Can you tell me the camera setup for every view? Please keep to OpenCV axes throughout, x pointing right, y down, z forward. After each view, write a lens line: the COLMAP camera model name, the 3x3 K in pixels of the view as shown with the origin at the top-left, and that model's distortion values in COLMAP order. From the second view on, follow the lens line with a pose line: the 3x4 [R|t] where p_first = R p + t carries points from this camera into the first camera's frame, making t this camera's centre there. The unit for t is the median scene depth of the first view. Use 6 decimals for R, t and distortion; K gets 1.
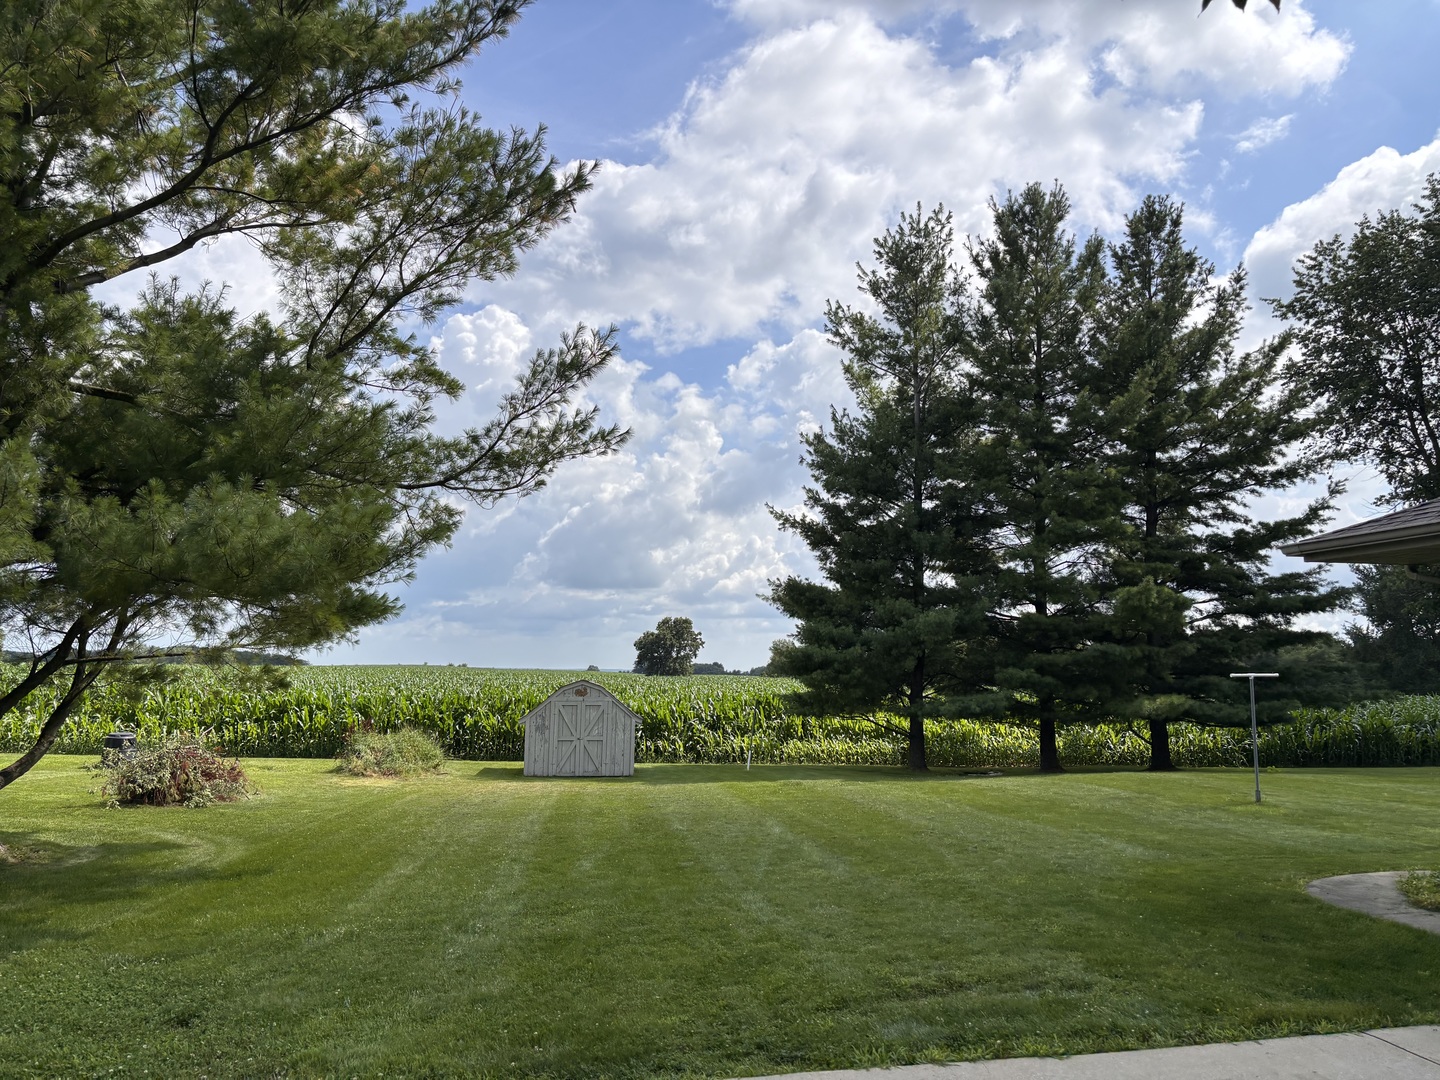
lens RADIAL K [[1092.2, 0, 736.3], [0, 1092.2, 531.8], [0, 0, 1]] dist [0.042539, -0.044965]
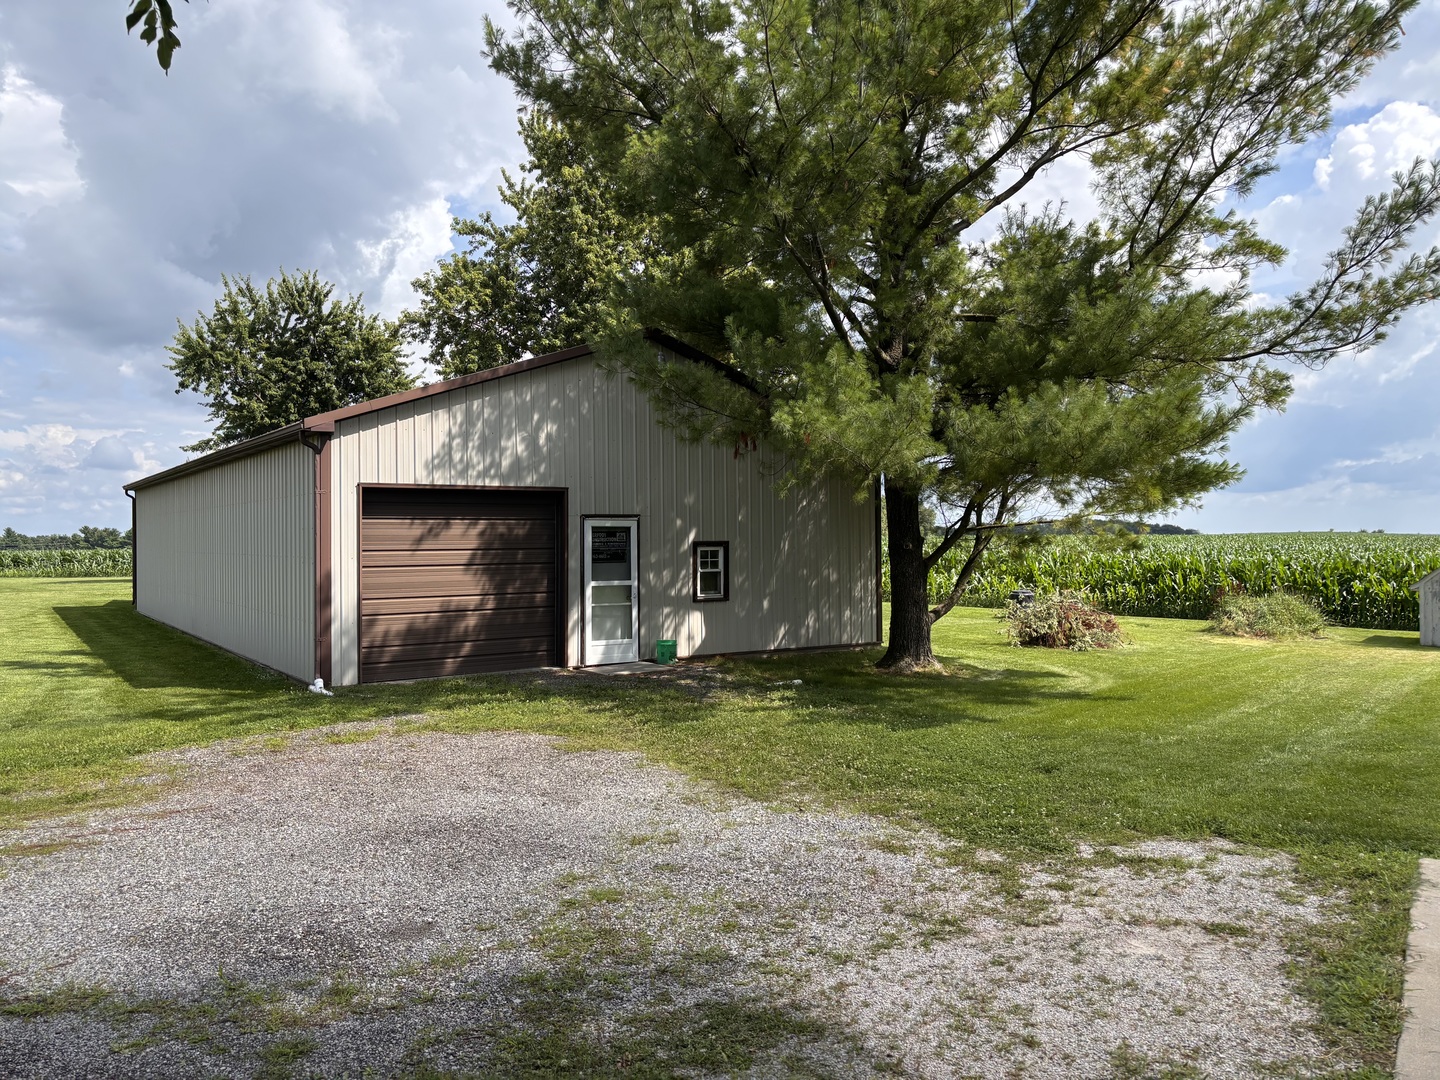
lens RADIAL K [[1092.2, 0, 736.3], [0, 1092.2, 531.8], [0, 0, 1]] dist [0.042539, -0.044965]
pose [[0.721176, -0.023093, -0.692366, 0.084386], [0.104870, 0.991565, 0.076162, -0.006706], [0.684768, -0.127535, 0.717515, -0.109775]]
